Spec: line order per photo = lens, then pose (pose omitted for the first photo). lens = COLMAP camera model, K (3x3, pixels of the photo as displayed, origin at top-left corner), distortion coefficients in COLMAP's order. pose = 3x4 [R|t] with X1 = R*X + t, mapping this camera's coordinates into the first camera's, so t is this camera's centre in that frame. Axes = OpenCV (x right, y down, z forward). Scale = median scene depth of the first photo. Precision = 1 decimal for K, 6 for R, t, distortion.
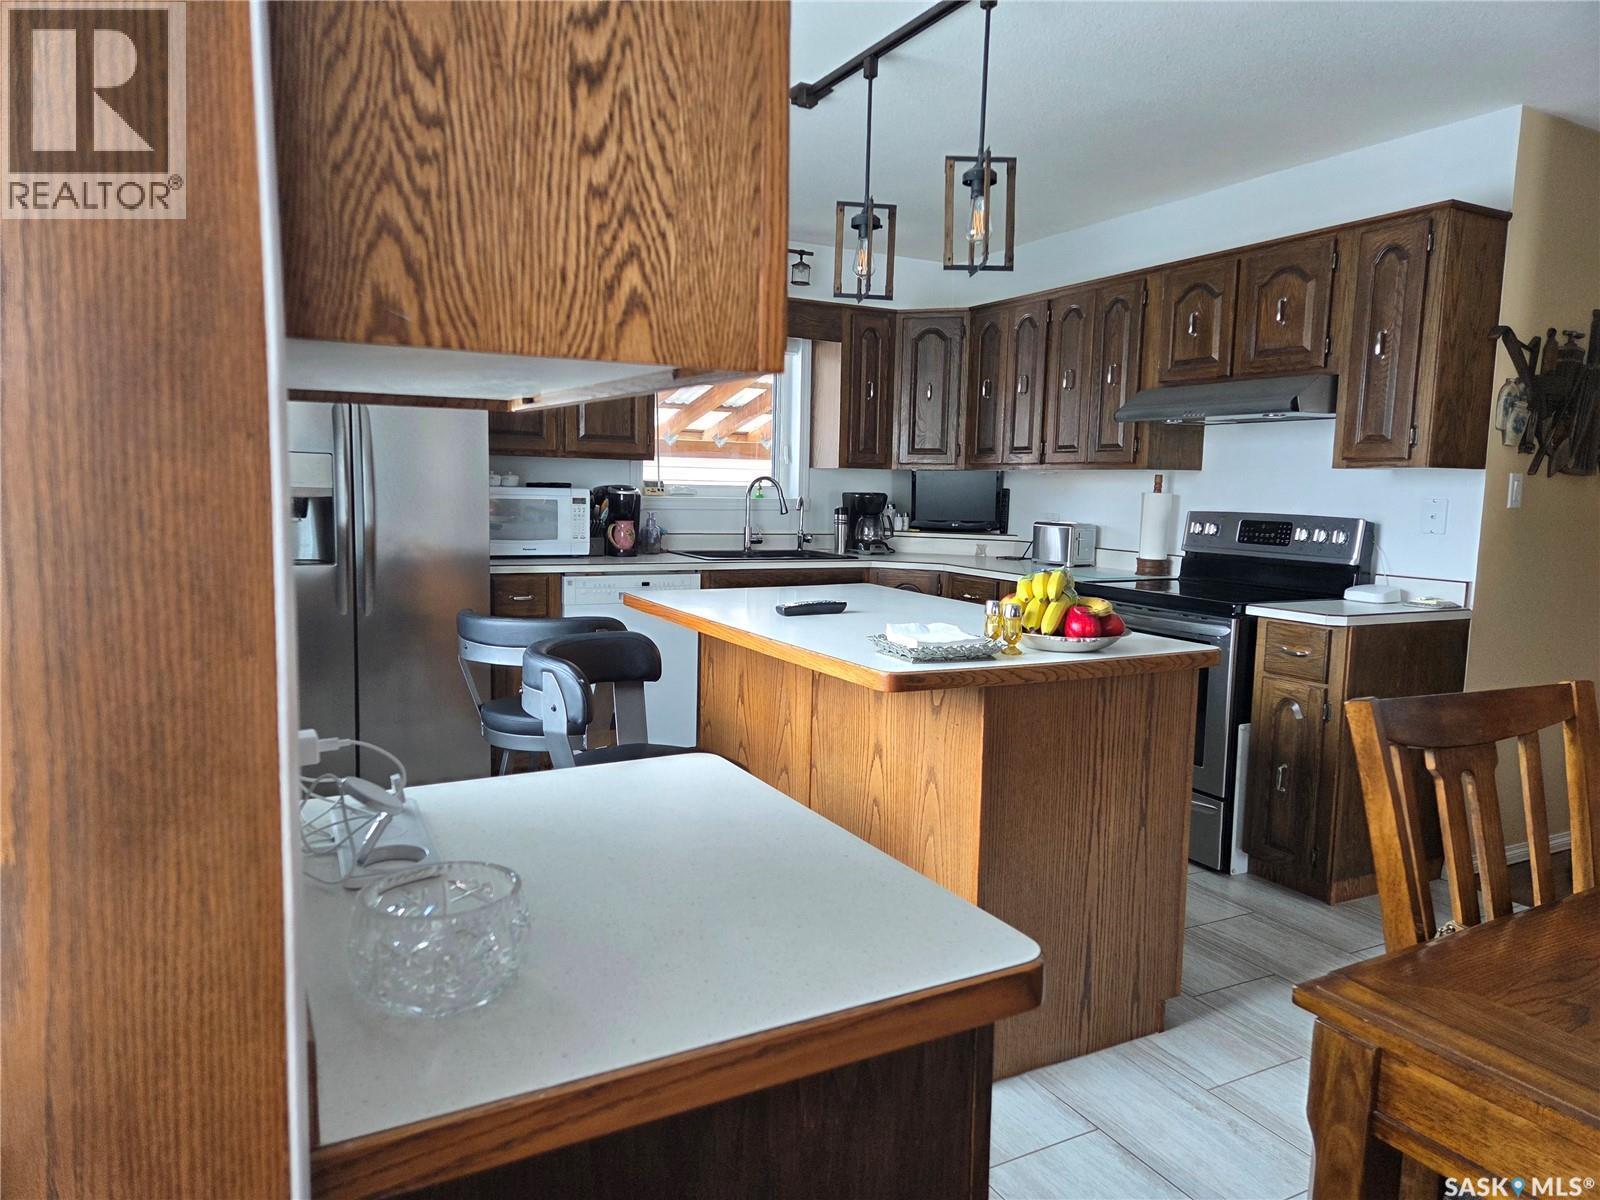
lens RADIAL K [[1055.1, 0, 763.5], [0, 1055.1, 628.3], [0, 0, 1]] dist [0.060147, -0.048359]
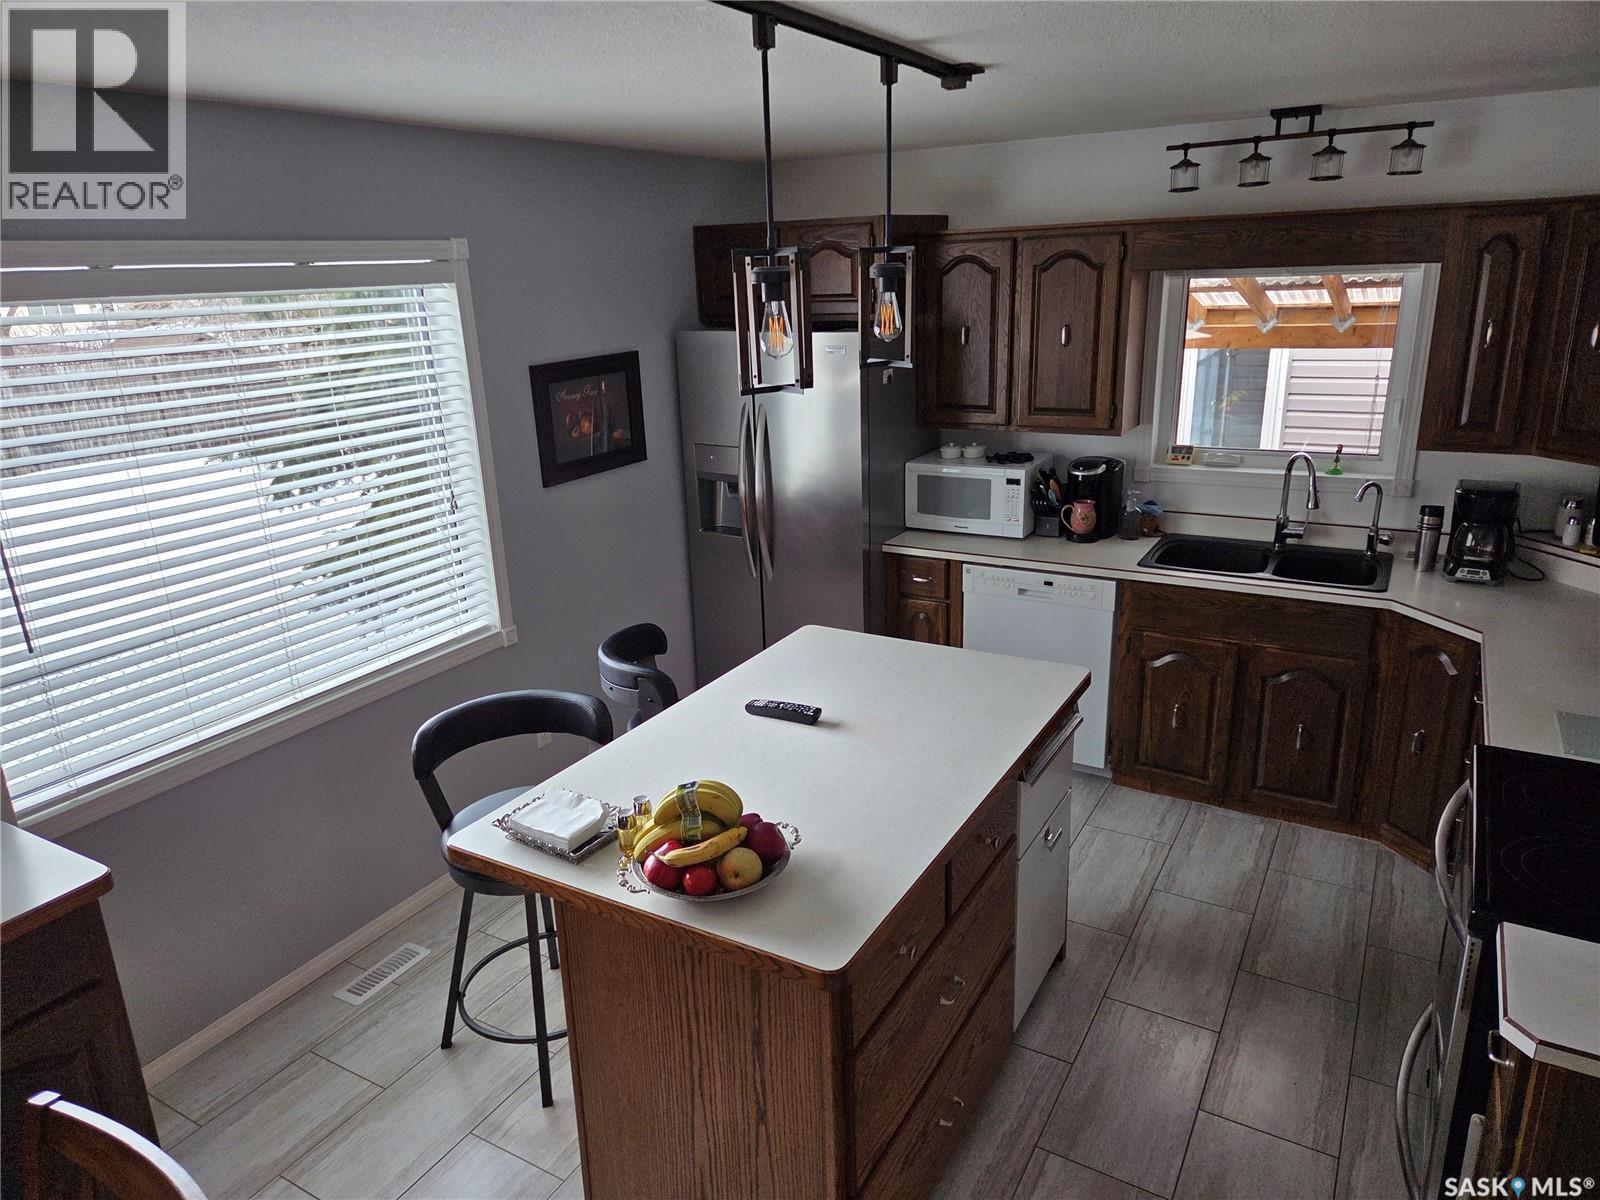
lens RADIAL K [[1055.1, 0, 801.0], [0, 1055.1, 598.6], [0, 0, 1]] dist [0.060147, -0.048359]
pose [[0.520655, 0.217499, -0.825598, 0.653247], [-0.066153, 0.974377, 0.214975, -0.259362], [0.851200, -0.057312, 0.521702, 0.426915]]
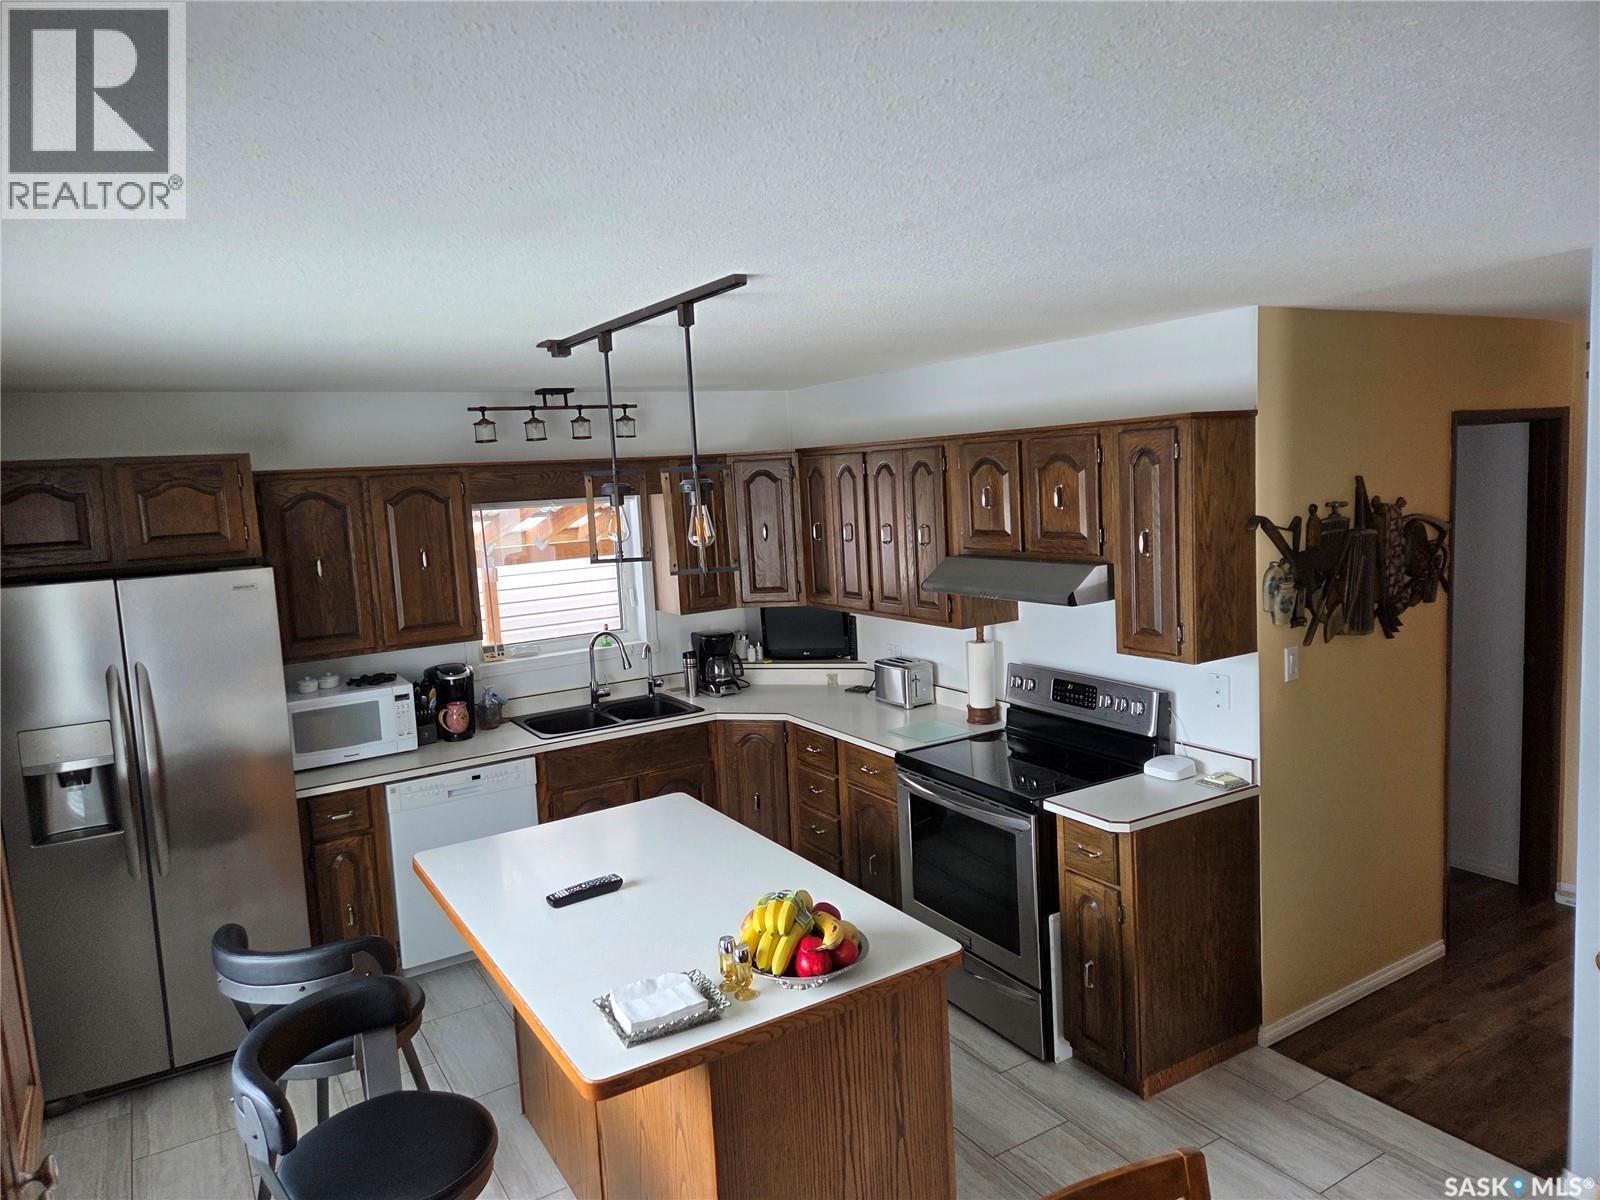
lens RADIAL K [[1055.1, 0, 768.0], [0, 1055.1, 602.0], [0, 0, 1]] dist [0.060147, -0.048359]
pose [[0.995631, -0.080857, 0.046693, 0.154792], [0.081290, 0.996663, -0.007438, -0.215669], [-0.045936, 0.011201, 0.998882, 0.001632]]
